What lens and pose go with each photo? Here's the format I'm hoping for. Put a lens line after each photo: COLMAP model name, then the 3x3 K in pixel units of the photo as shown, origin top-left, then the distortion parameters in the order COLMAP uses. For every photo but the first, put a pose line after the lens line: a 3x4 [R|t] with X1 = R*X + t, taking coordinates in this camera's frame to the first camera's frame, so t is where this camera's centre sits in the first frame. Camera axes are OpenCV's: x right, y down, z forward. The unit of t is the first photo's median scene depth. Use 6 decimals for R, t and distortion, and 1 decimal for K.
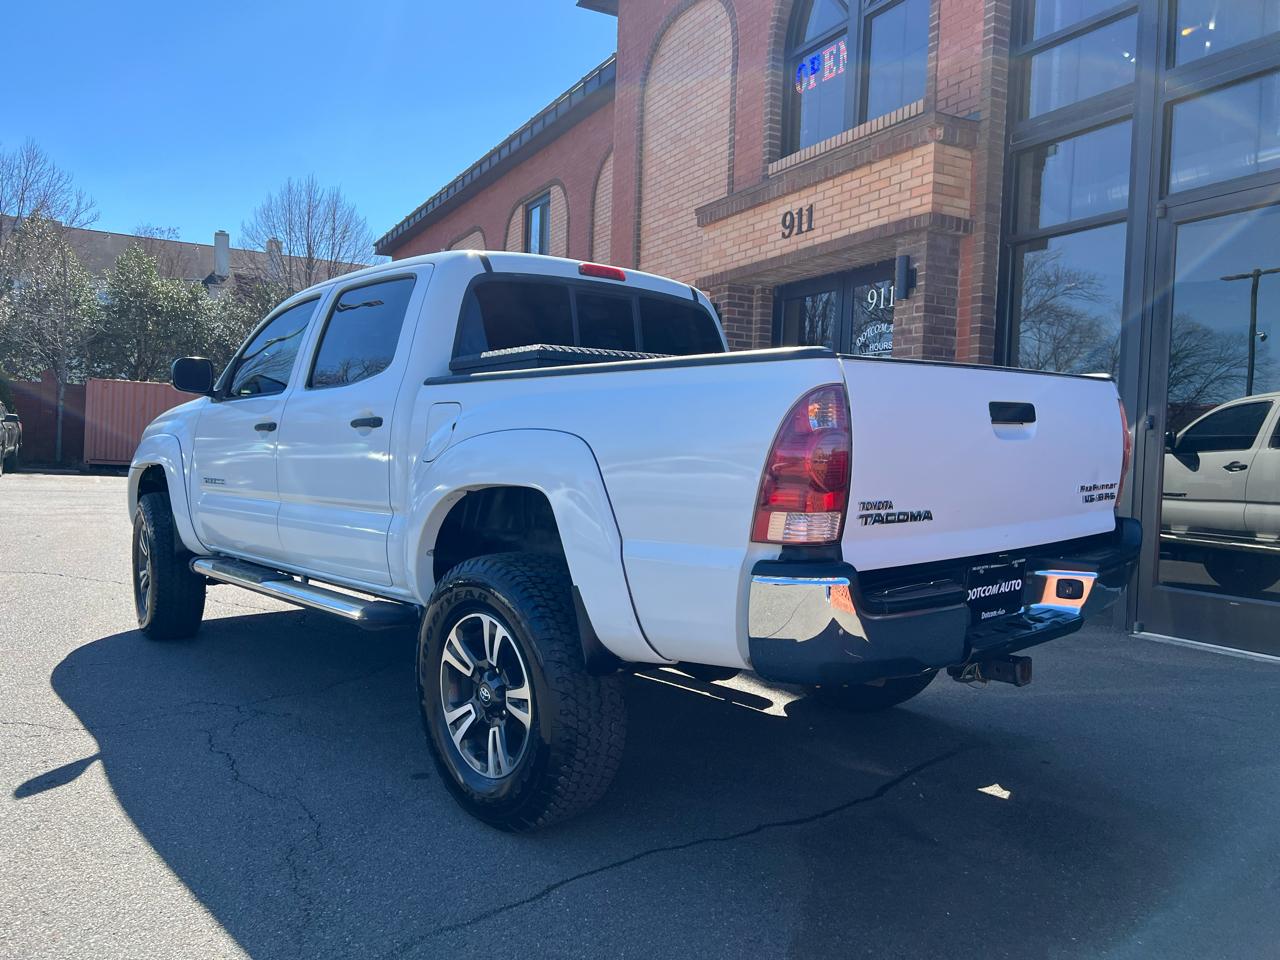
lens RADIAL K [[957.5, 0, 651.4], [0, 957.5, 482.6], [0, 0, 1]] dist [0.046528, -0.060331]
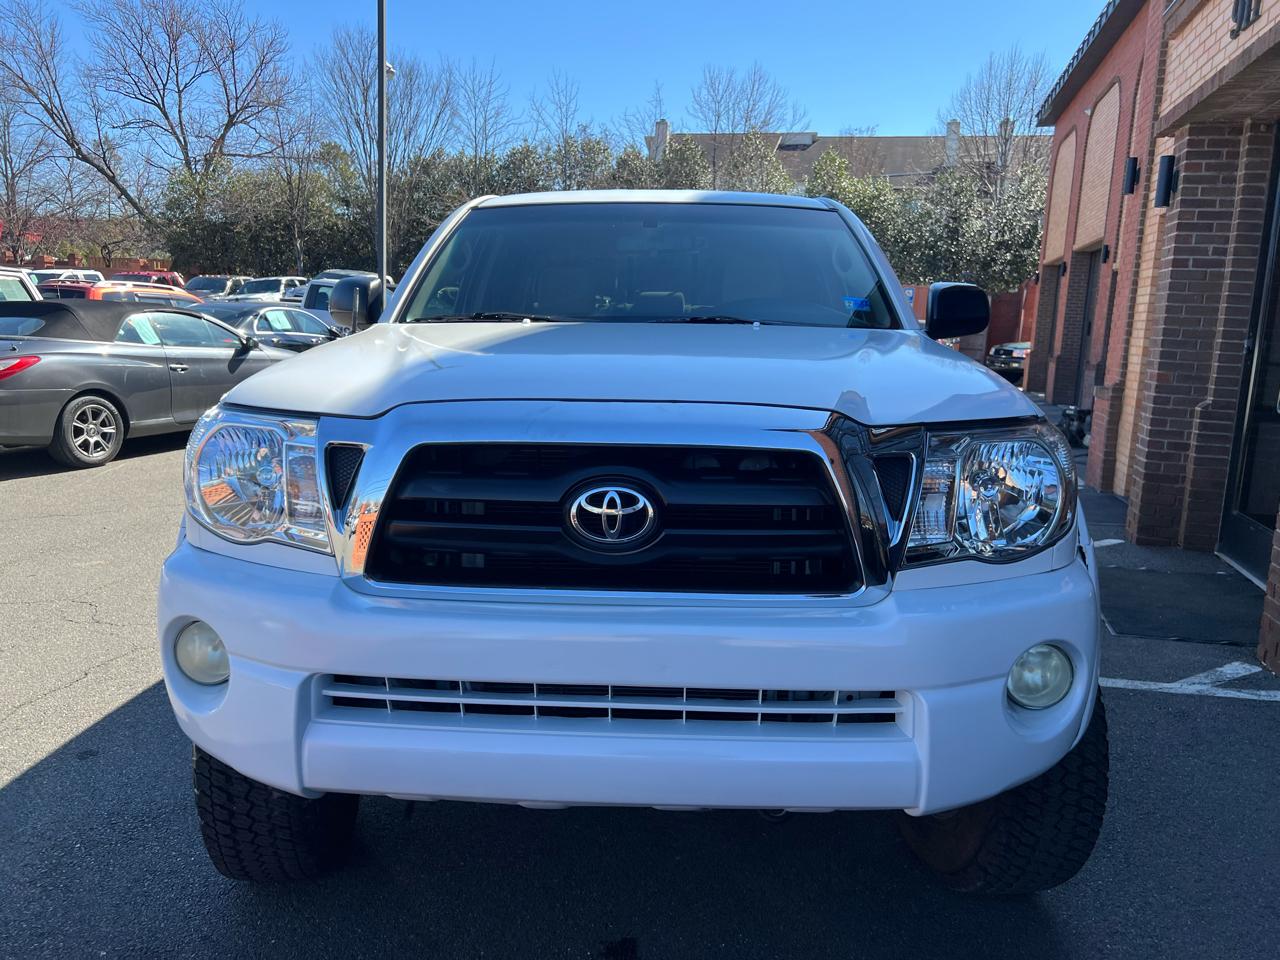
lens RADIAL K [[956.4, 0, 637.6], [0, 956.4, 479.4], [0, 0, 1]] dist [0.047423, -0.057935]
pose [[0.725801, 0.111234, -0.678852, 0.373919], [-0.035920, 0.991622, 0.124078, -0.047880], [0.686966, -0.065672, 0.723716, 0.341922]]
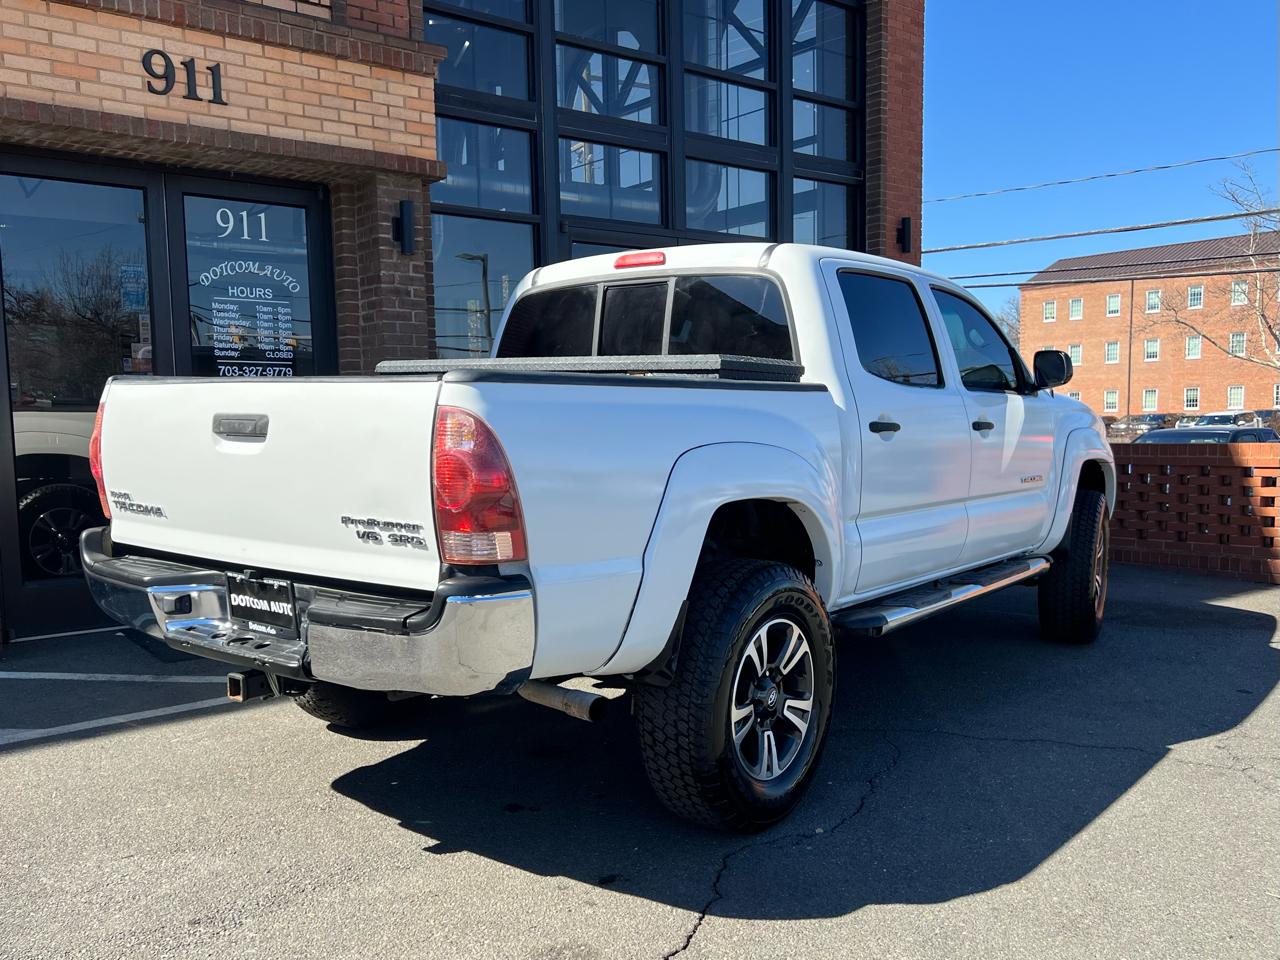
lens RADIAL K [[1116.3, 0, 584.2], [0, 1116.3, 535.1], [0, 0, 1]] dist [0.014749, -0.004211]
pose [[-0.162283, -0.133953, 0.977610, -0.767688], [0.039096, 0.989092, 0.142016, -0.081213], [-0.985969, 0.061267, -0.155276, 1.034347]]
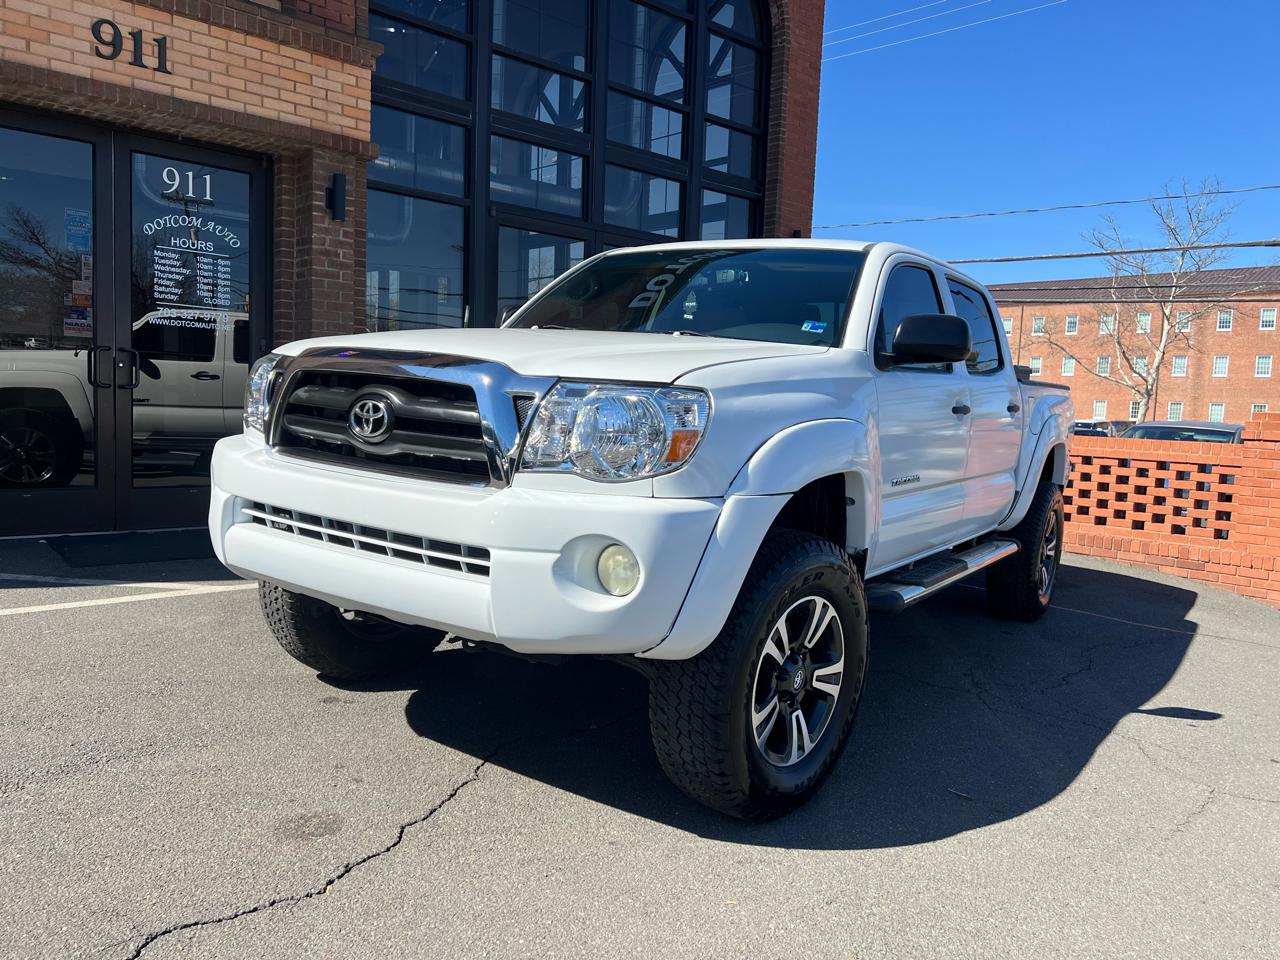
lens RADIAL K [[956.4, 0, 637.6], [0, 956.4, 479.4], [0, 0, 1]] dist [0.047423, -0.057935]
pose [[-0.230599, -0.127065, 0.964717, -0.778601], [-0.025232, 0.991885, 0.124612, -0.063340], [-0.972722, 0.004394, -0.231933, 0.951873]]
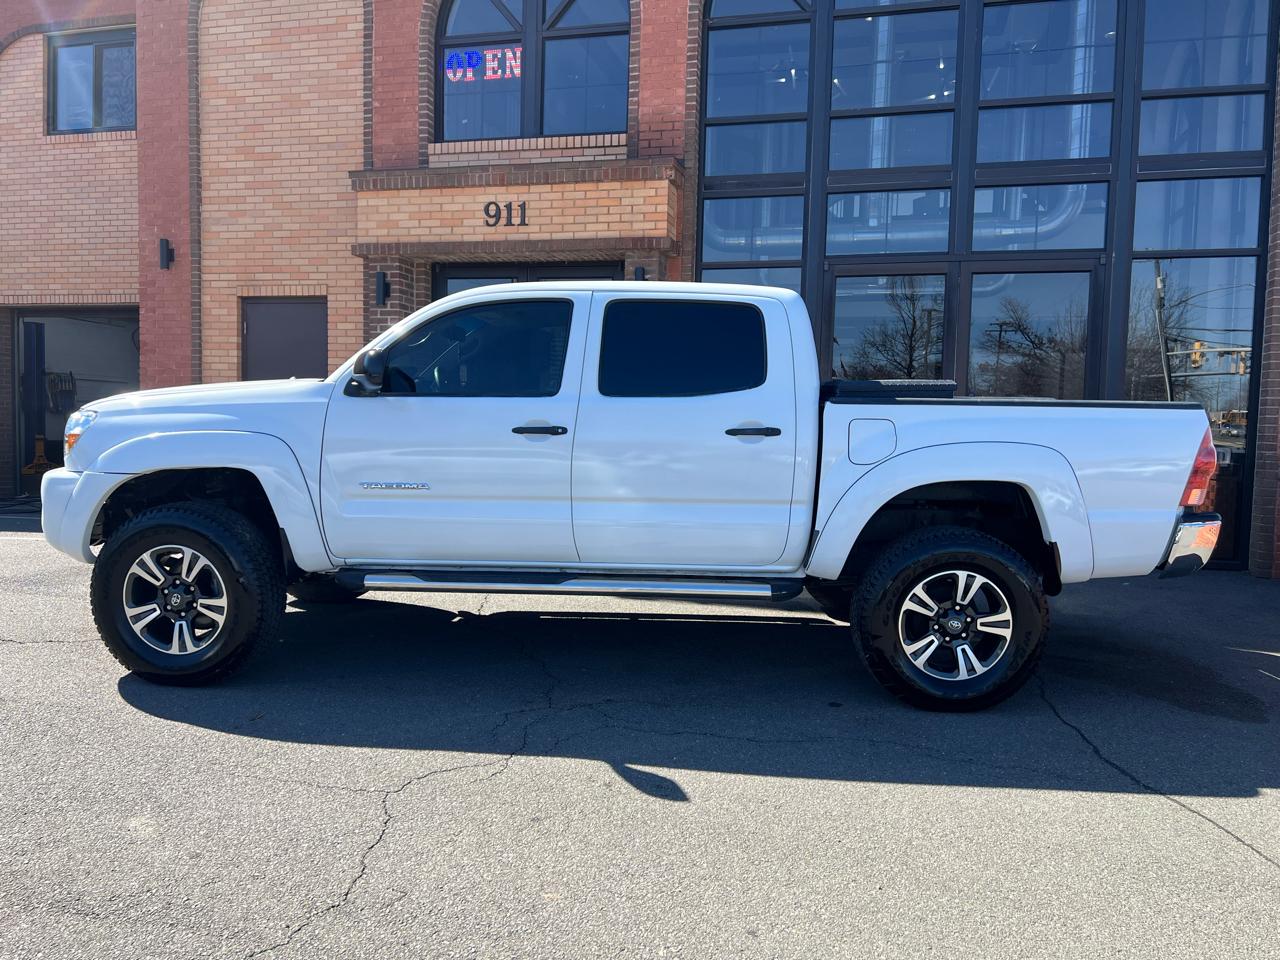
lens RADIAL K [[956.4, 0, 637.6], [0, 956.4, 479.4], [0, 0, 1]] dist [0.047423, -0.057935]
pose [[0.691515, -0.057380, 0.720080, -0.652061], [0.016371, 0.997829, 0.063791, -0.042942], [-0.722177, -0.032324, 0.690953, 0.146172]]
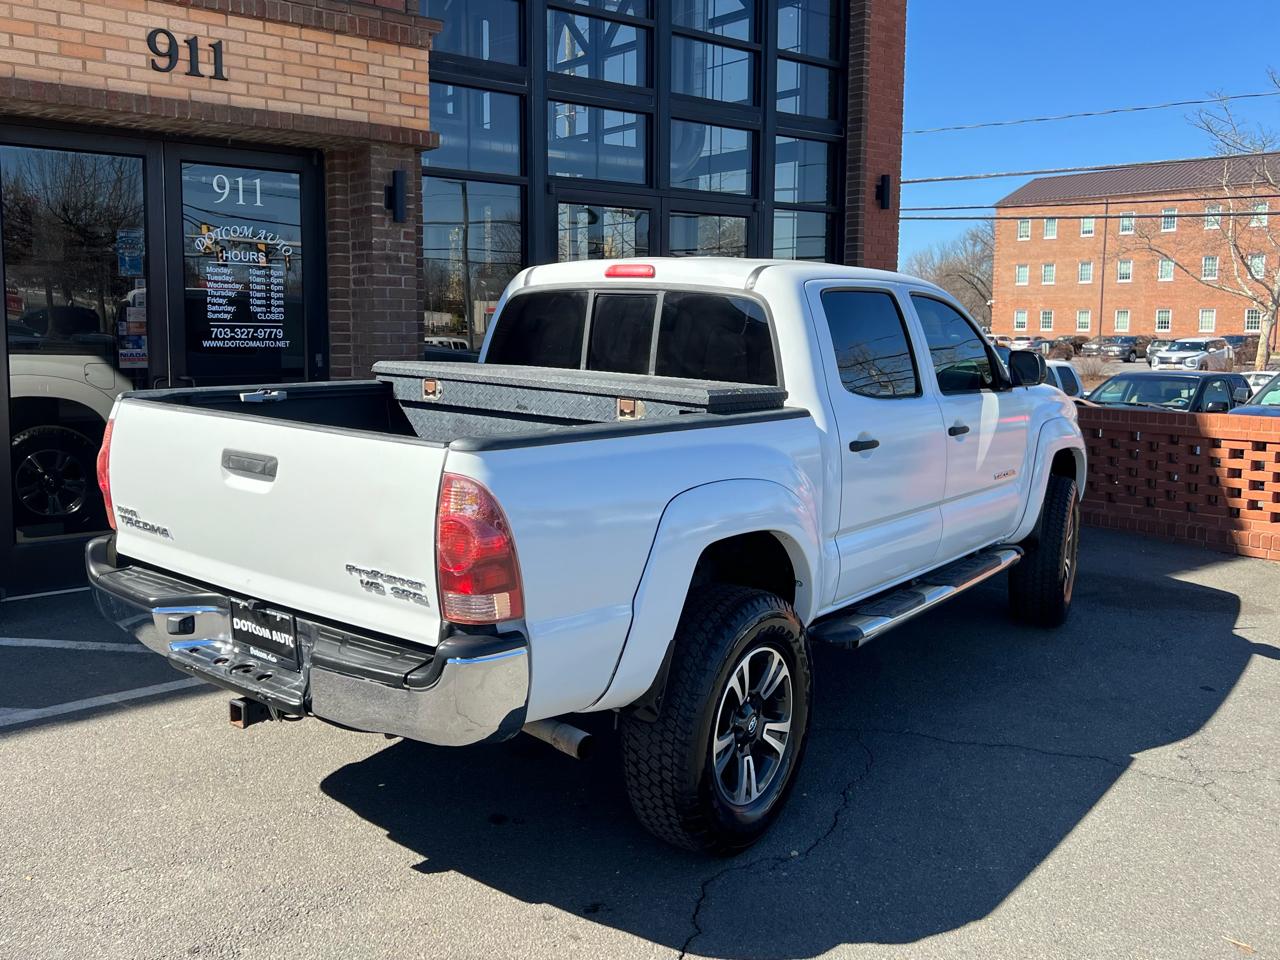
lens RADIAL K [[1114.0, 0, 560.6], [0, 1114.0, 427.3], [0, 0, 1]] dist [0.020171, -0.013810]
pose [[-0.163237, -0.129486, 0.978053, -0.776516], [0.015155, 0.990904, 0.133717, -0.141830], [-0.986471, 0.036650, -0.159789, 1.043416]]
